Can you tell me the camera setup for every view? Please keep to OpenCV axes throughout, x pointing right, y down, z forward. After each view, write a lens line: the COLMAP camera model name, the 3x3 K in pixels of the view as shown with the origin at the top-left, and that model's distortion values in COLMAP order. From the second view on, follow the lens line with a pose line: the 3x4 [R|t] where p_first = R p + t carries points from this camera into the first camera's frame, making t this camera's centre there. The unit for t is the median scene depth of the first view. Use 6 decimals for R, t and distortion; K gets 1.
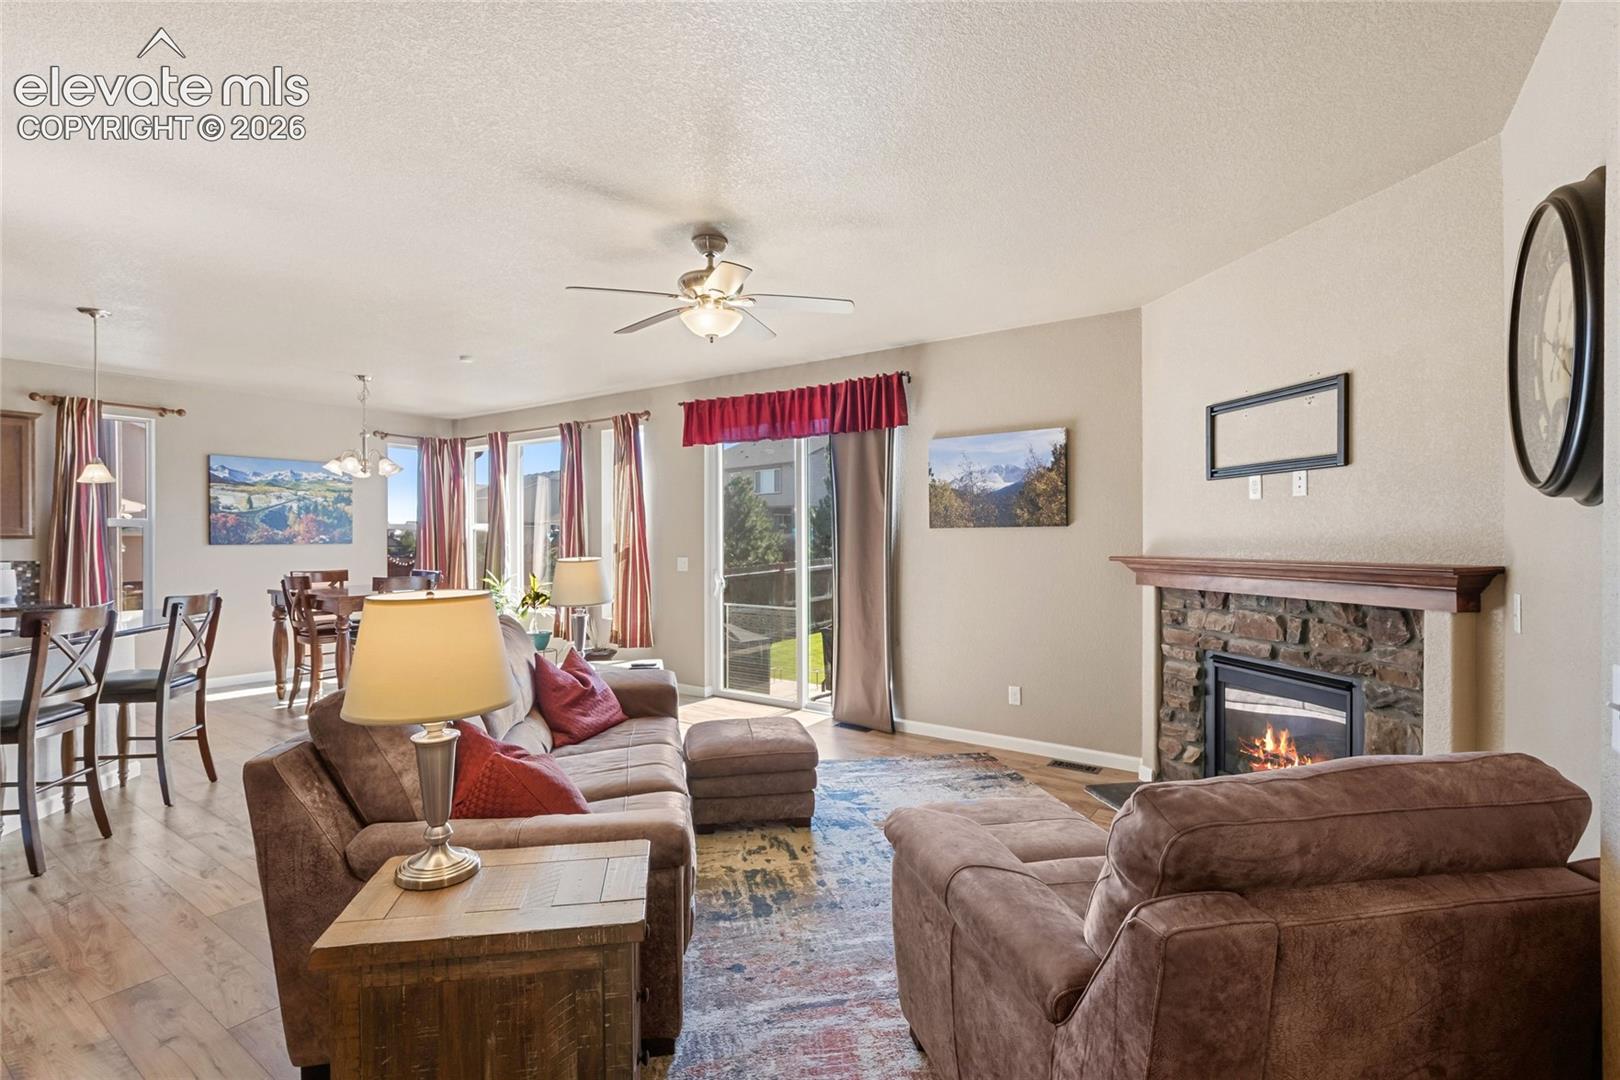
lens RADIAL K [[750.0, 0, 780.4], [0, 750.0, 535.2], [0, 0, 1]] dist [-0.005008, 0.002089]
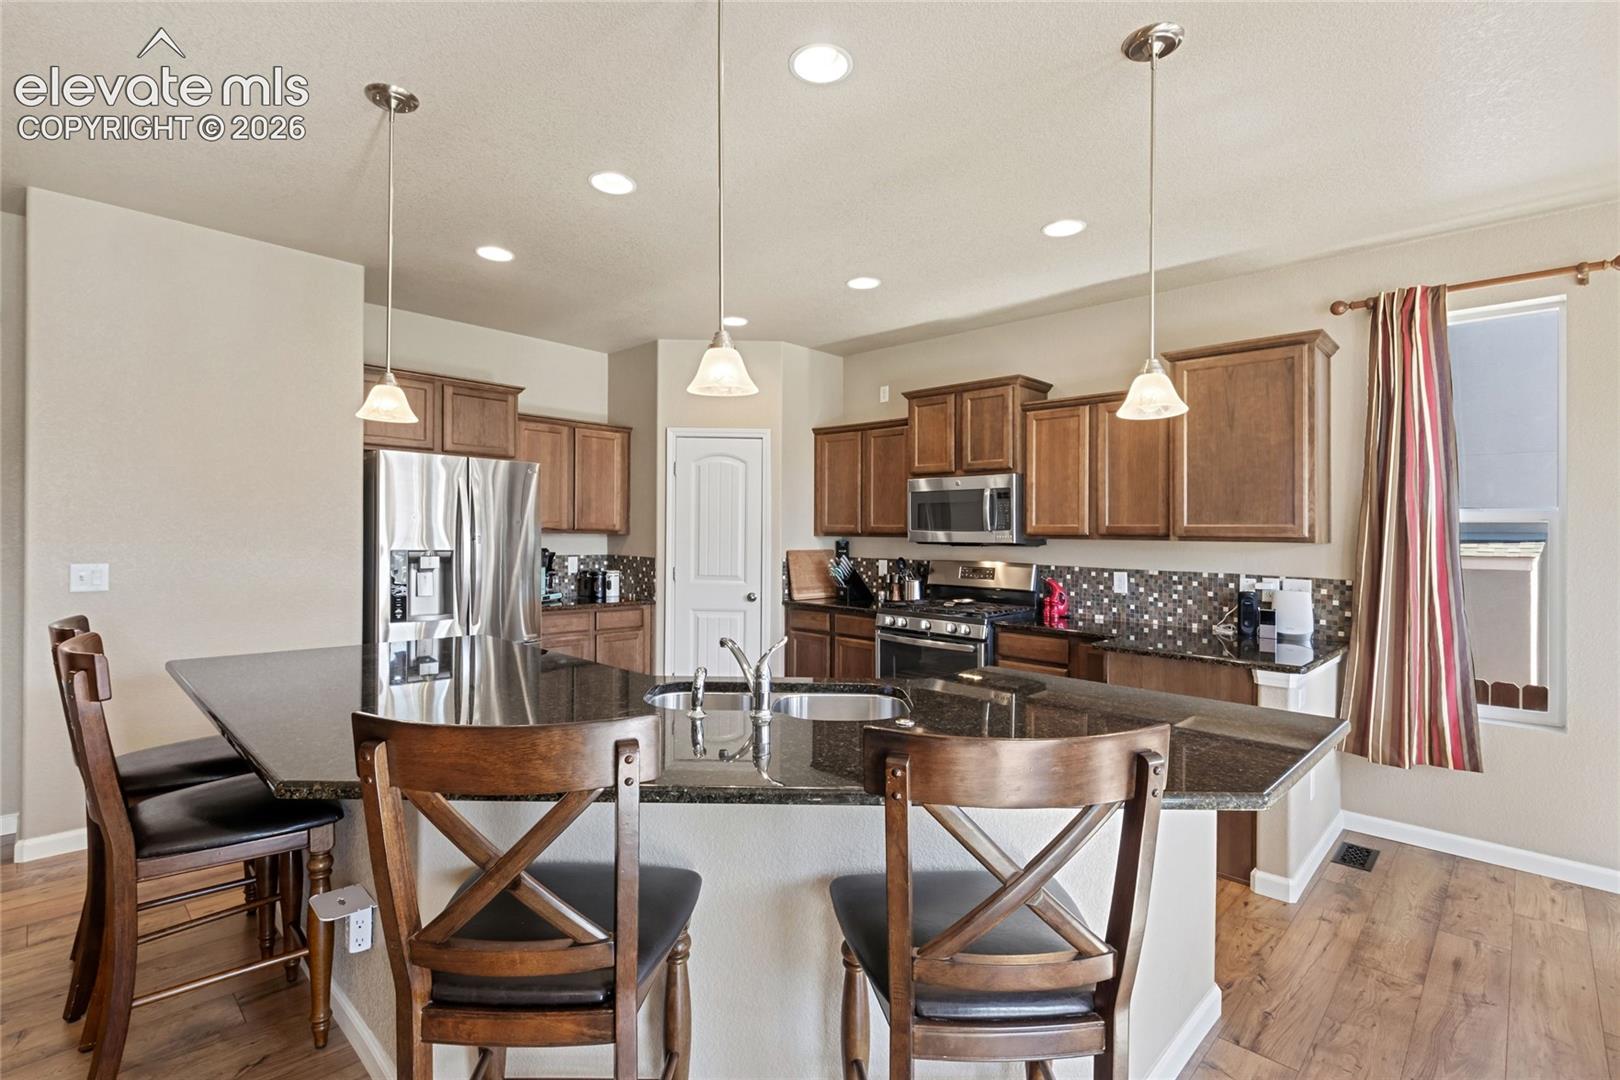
lens RADIAL K [[750.0, 0, 819.6], [0, 750.0, 528.4], [0, 0, 1]] dist [-0.005008, 0.002089]
pose [[-0.138499, -0.010591, -0.990306, -0.375253], [-0.011365, 0.999894, -0.009104, 0.003244], [0.990297, 0.009994, -0.138605, 0.739763]]
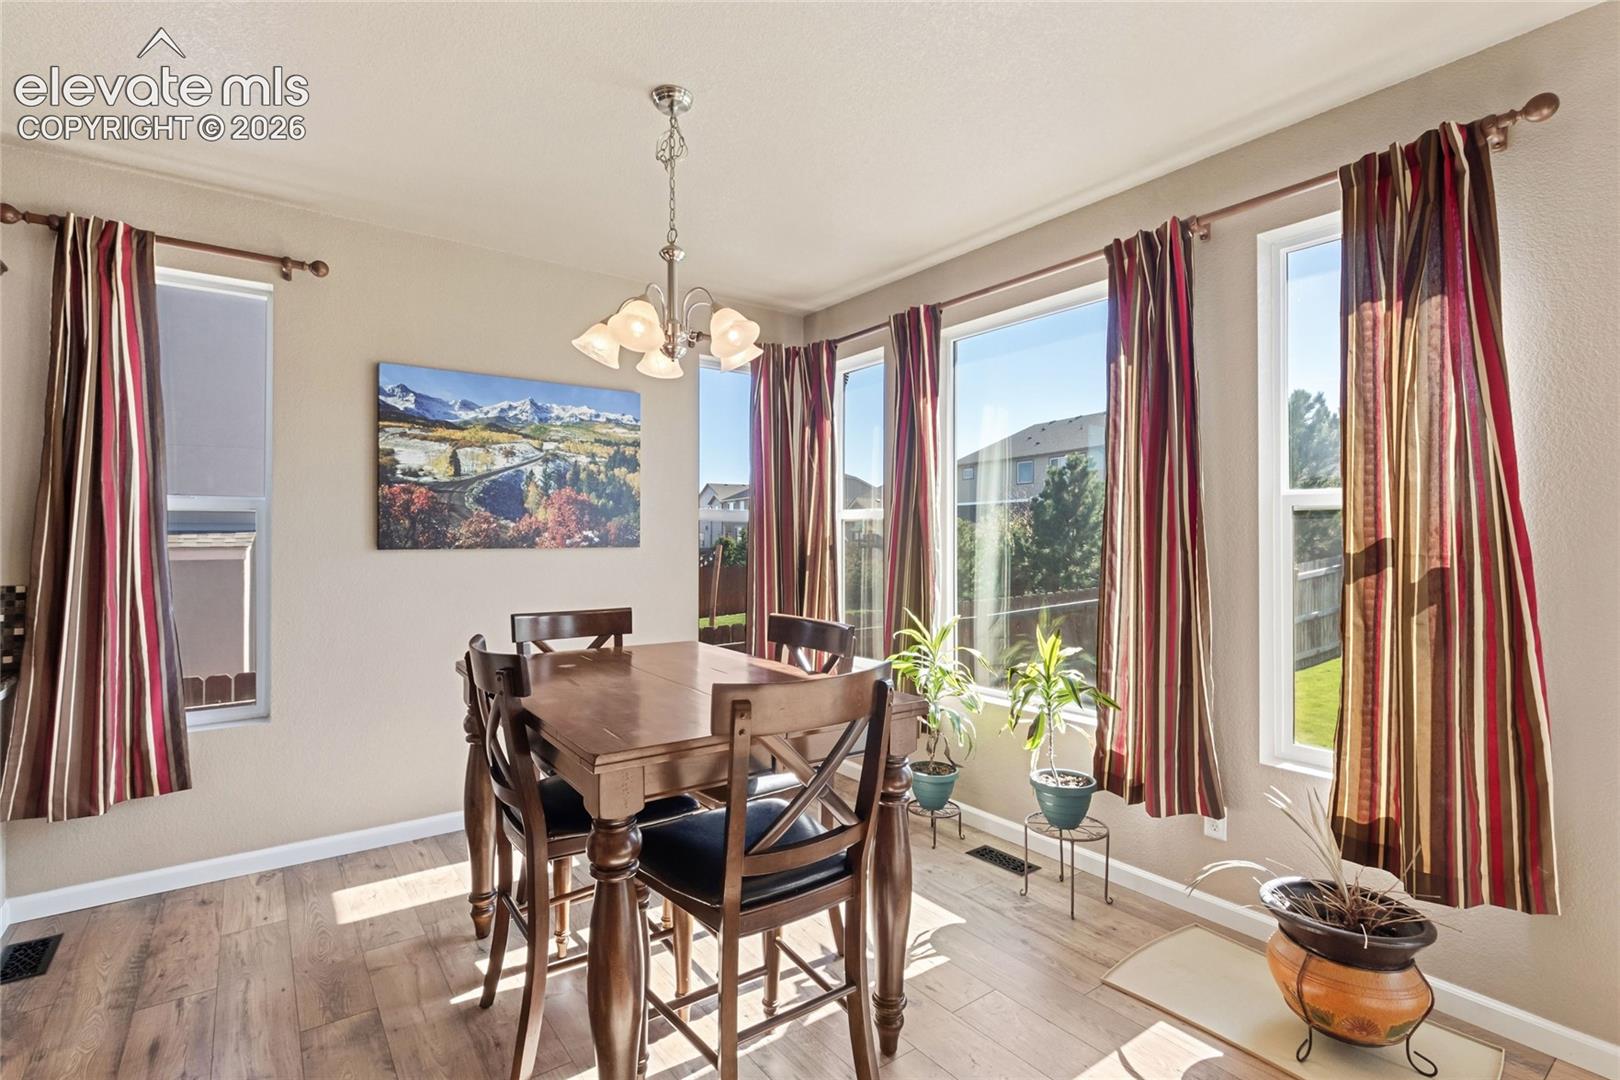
lens RADIAL K [[750.0, 0, 778.7], [0, 750.0, 526.0], [0, 0, 1]] dist [-0.005008, 0.002089]
pose [[0.945218, -0.002252, -0.326431, -0.465937], [-0.000898, 0.999954, -0.009498, 0.002857], [0.326437, 0.009271, 0.945173, 0.810538]]
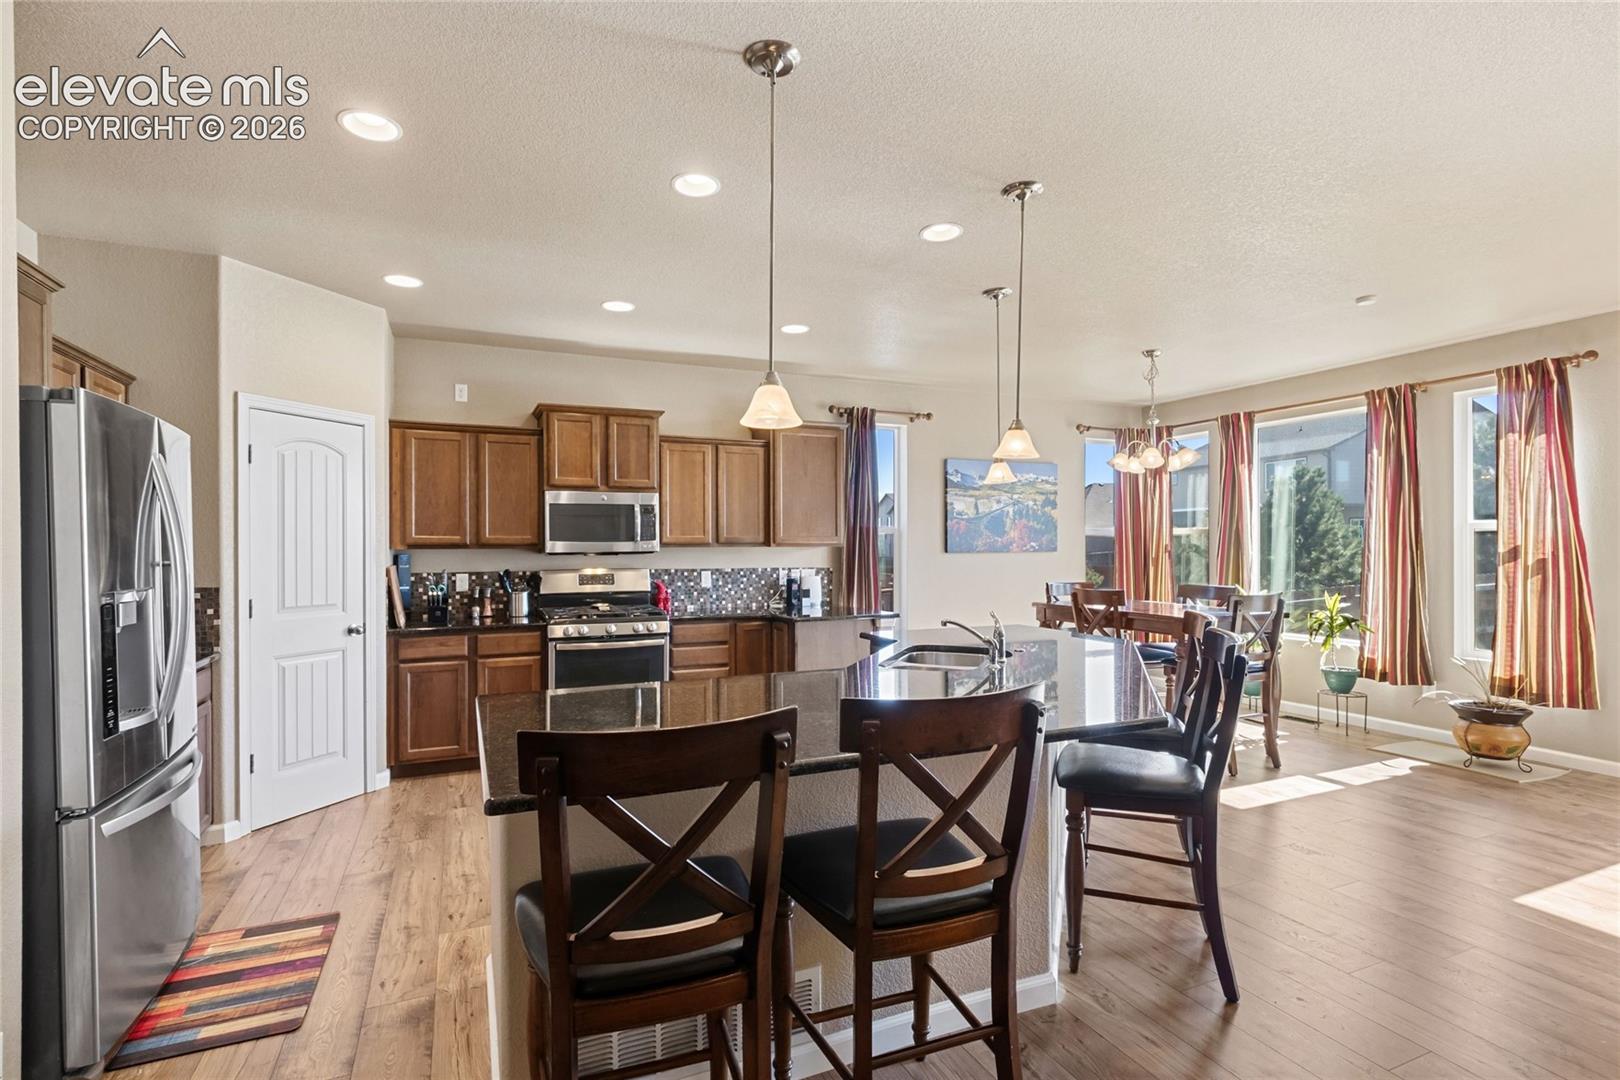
lens RADIAL K [[750.0, 0, 784.0], [0, 750.0, 543.7], [0, 0, 1]] dist [-0.005008, 0.002089]
pose [[0.853433, -0.003369, -0.521192, -0.566987], [0.004705, 0.999988, 0.001240, -0.001026], [0.521181, -0.003511, 0.853439, 0.086777]]
